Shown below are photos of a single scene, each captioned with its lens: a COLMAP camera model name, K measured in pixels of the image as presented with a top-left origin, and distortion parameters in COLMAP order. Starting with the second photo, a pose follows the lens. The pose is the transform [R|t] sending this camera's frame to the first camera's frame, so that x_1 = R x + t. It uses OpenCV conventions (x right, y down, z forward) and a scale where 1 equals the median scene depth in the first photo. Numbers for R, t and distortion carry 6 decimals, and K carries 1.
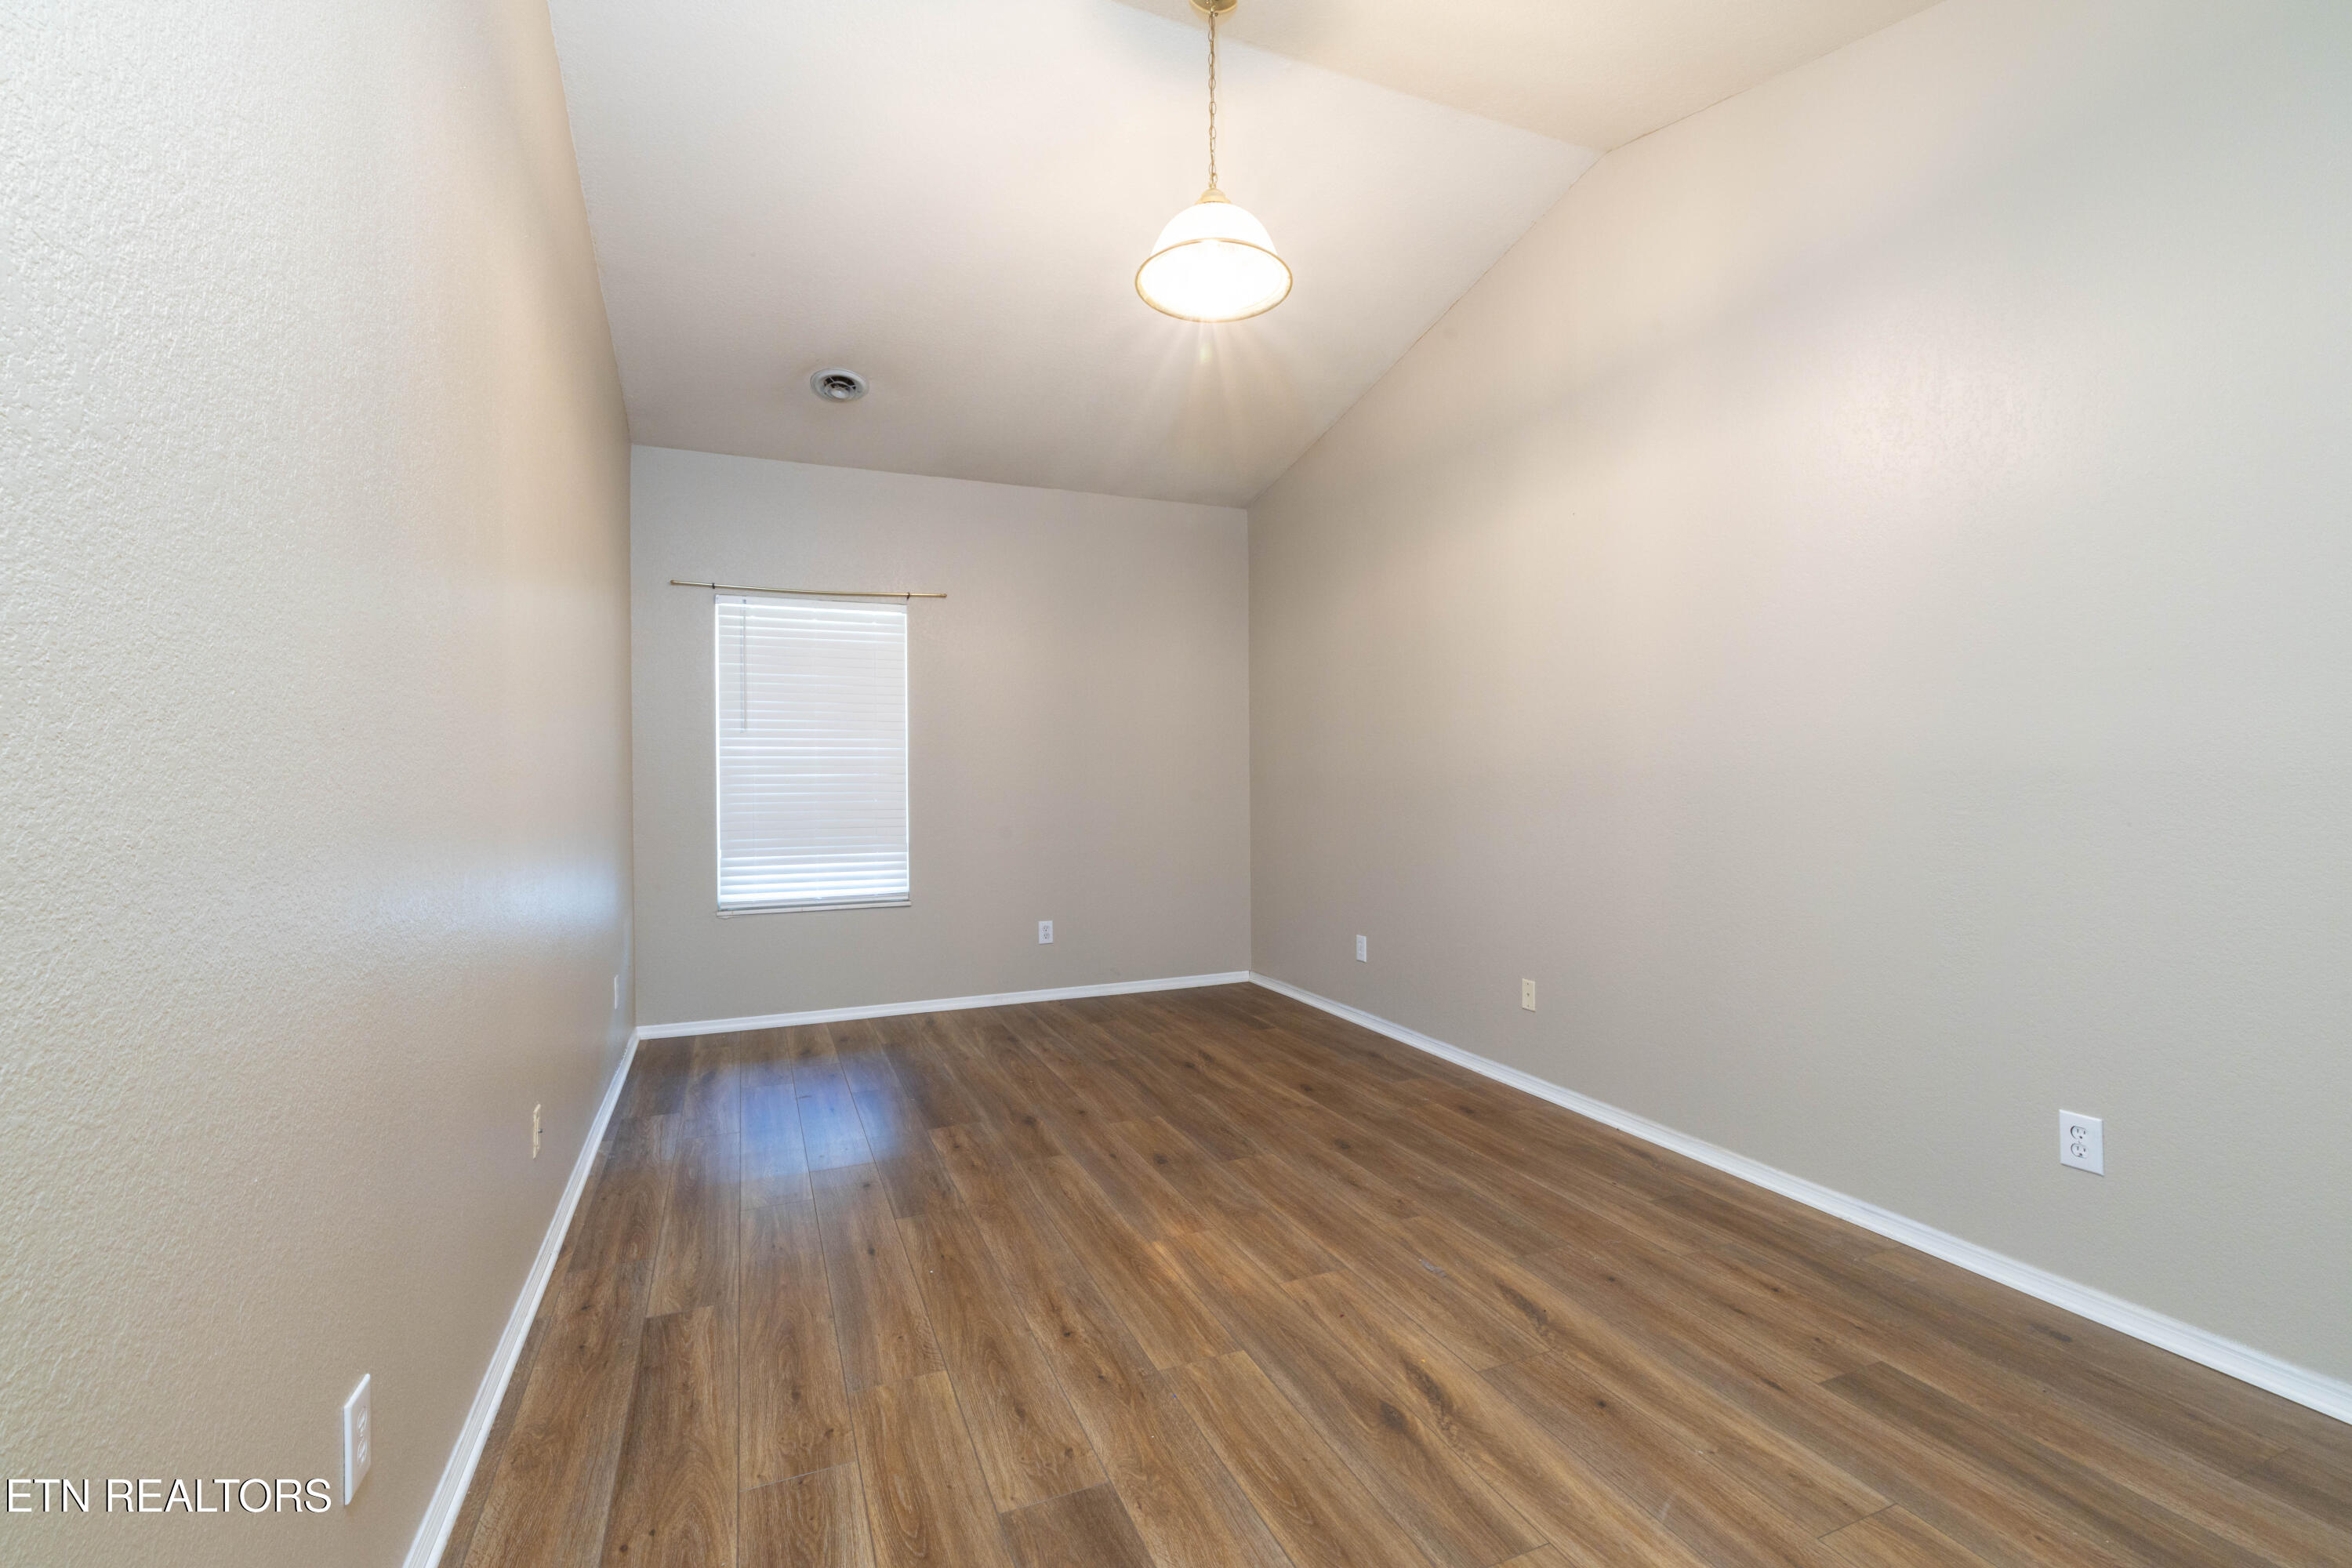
lens RADIAL K [[1052.7, 0, 1153.3], [0, 1052.7, 788.6], [0, 0, 1]] dist [0.001152, 0.000300]
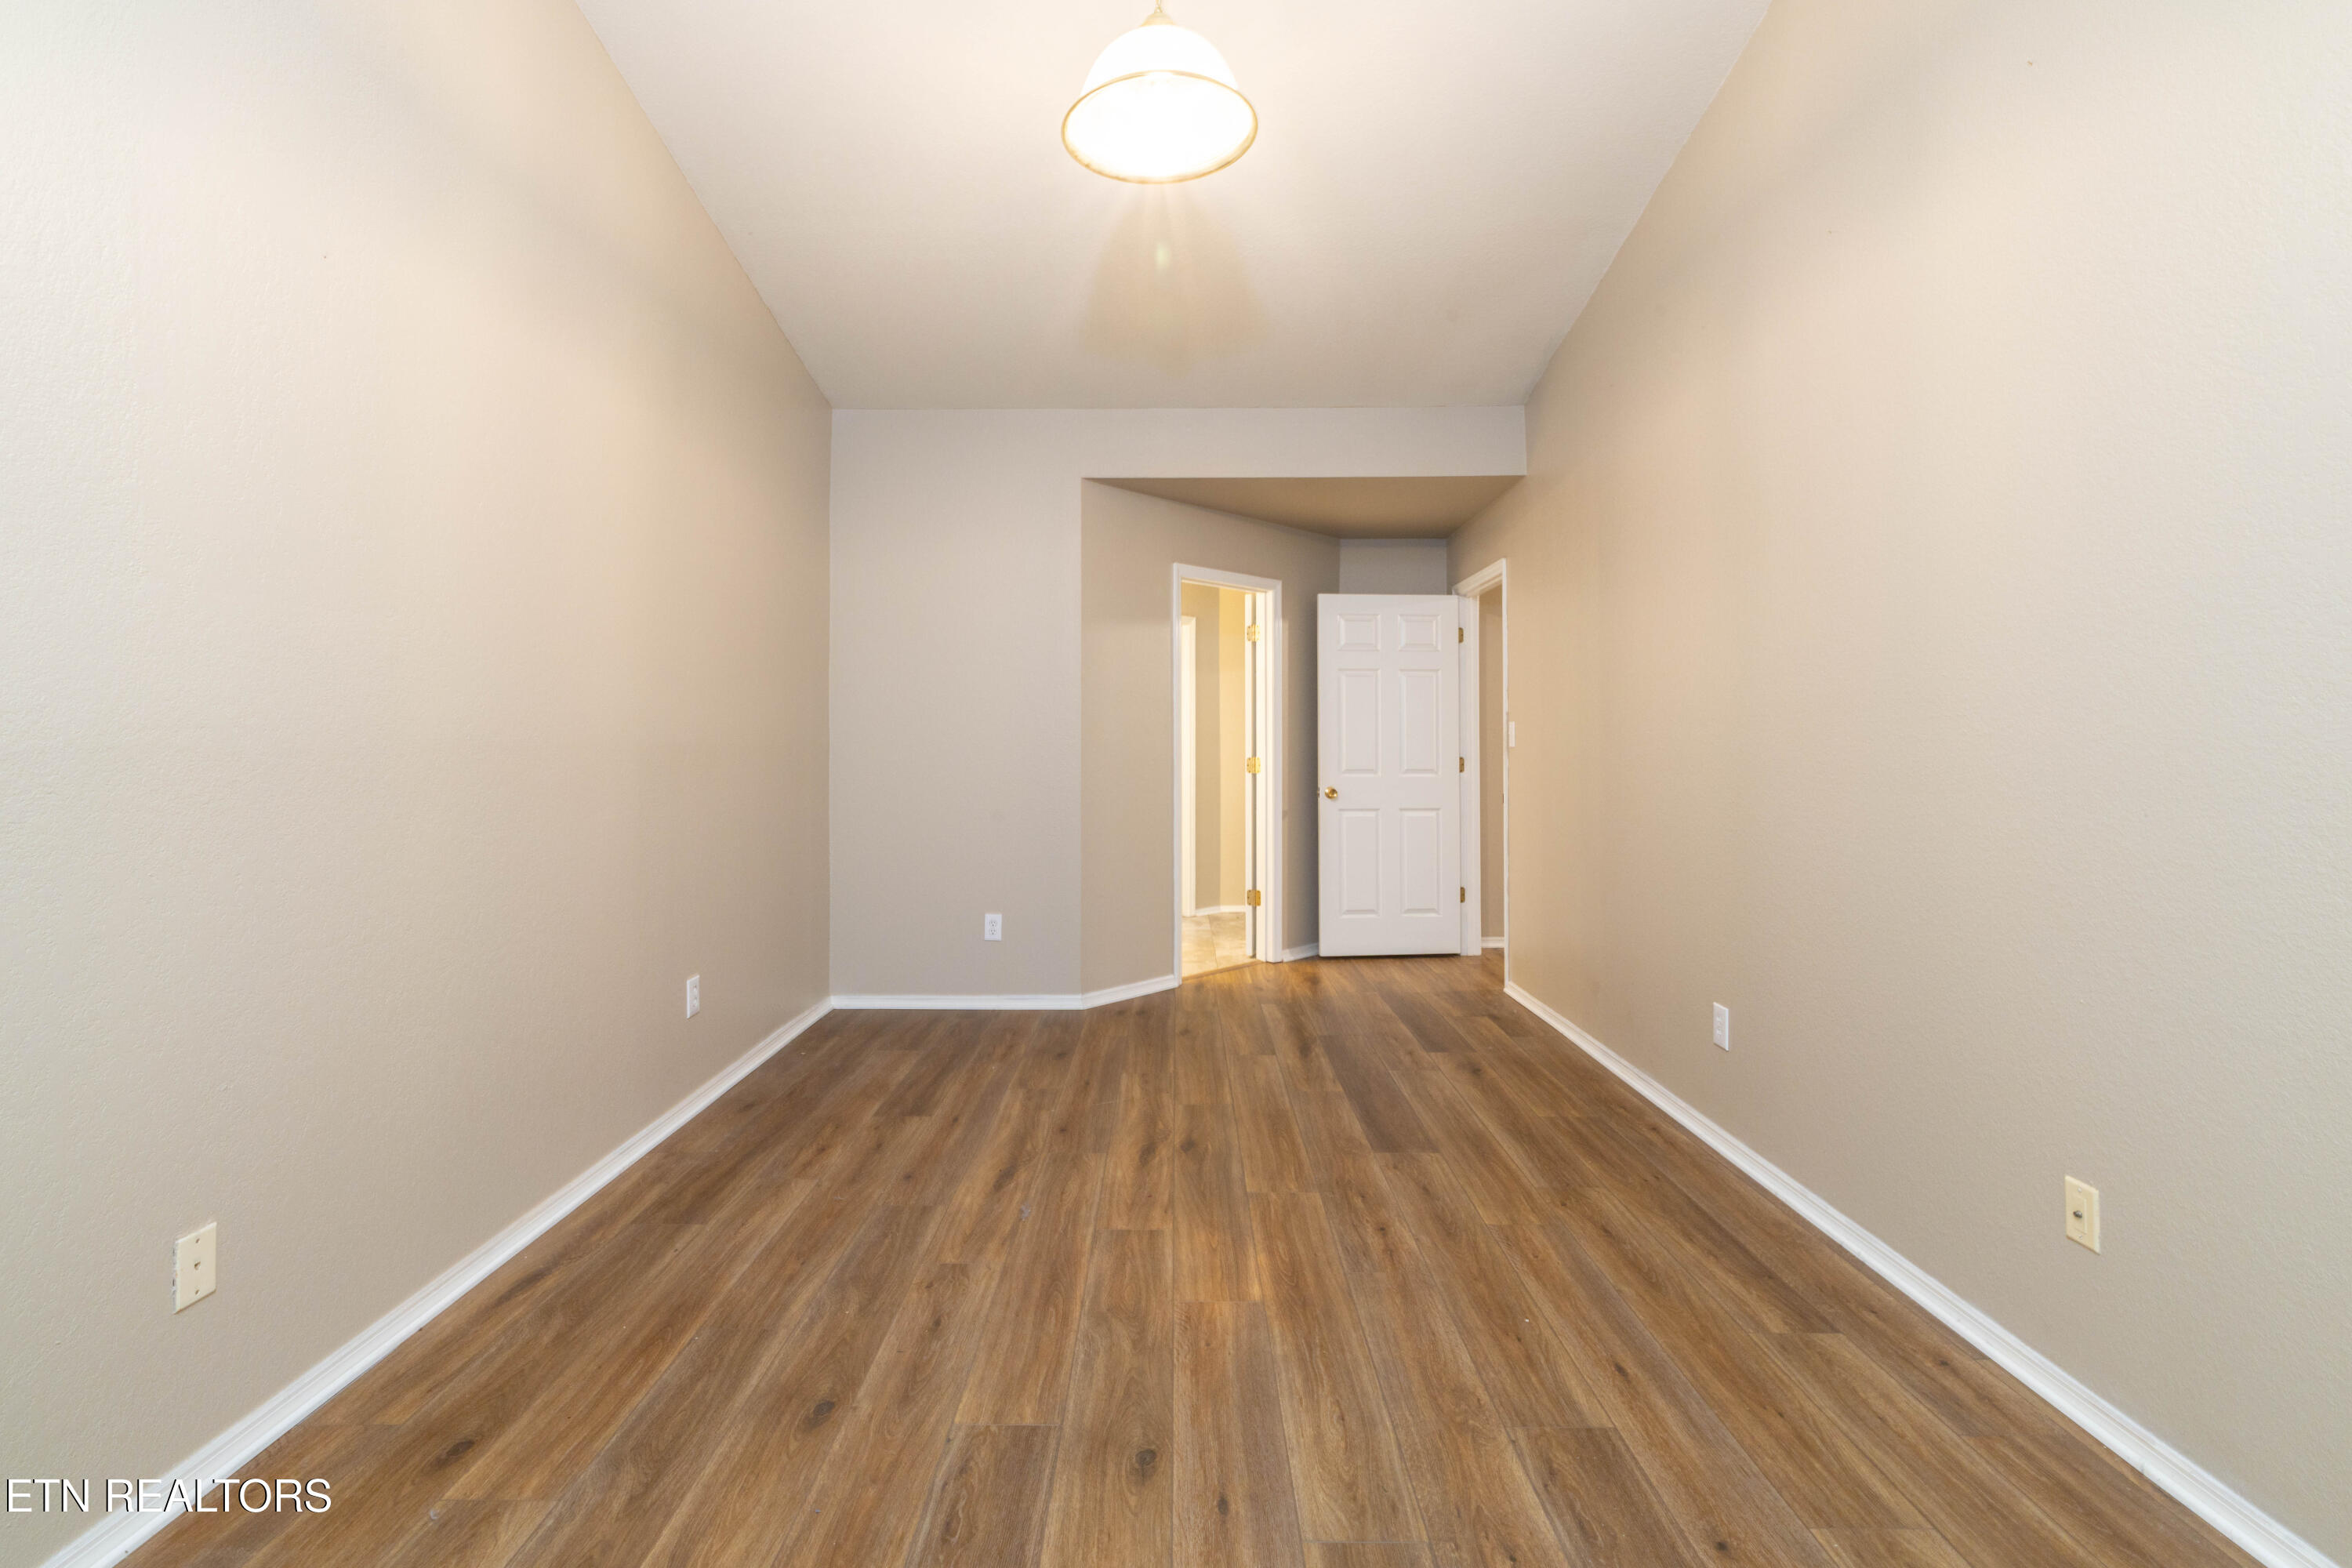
lens RADIAL K [[1052.7, 0, 1153.3], [0, 1052.7, 788.6], [0, 0, 1]] dist [0.001152, 0.000300]
pose [[-0.922983, -0.007873, 0.384761, -0.261956], [0.013856, 0.998463, 0.053668, -0.025832], [-0.384592, 0.054866, -0.921455, 1.926227]]
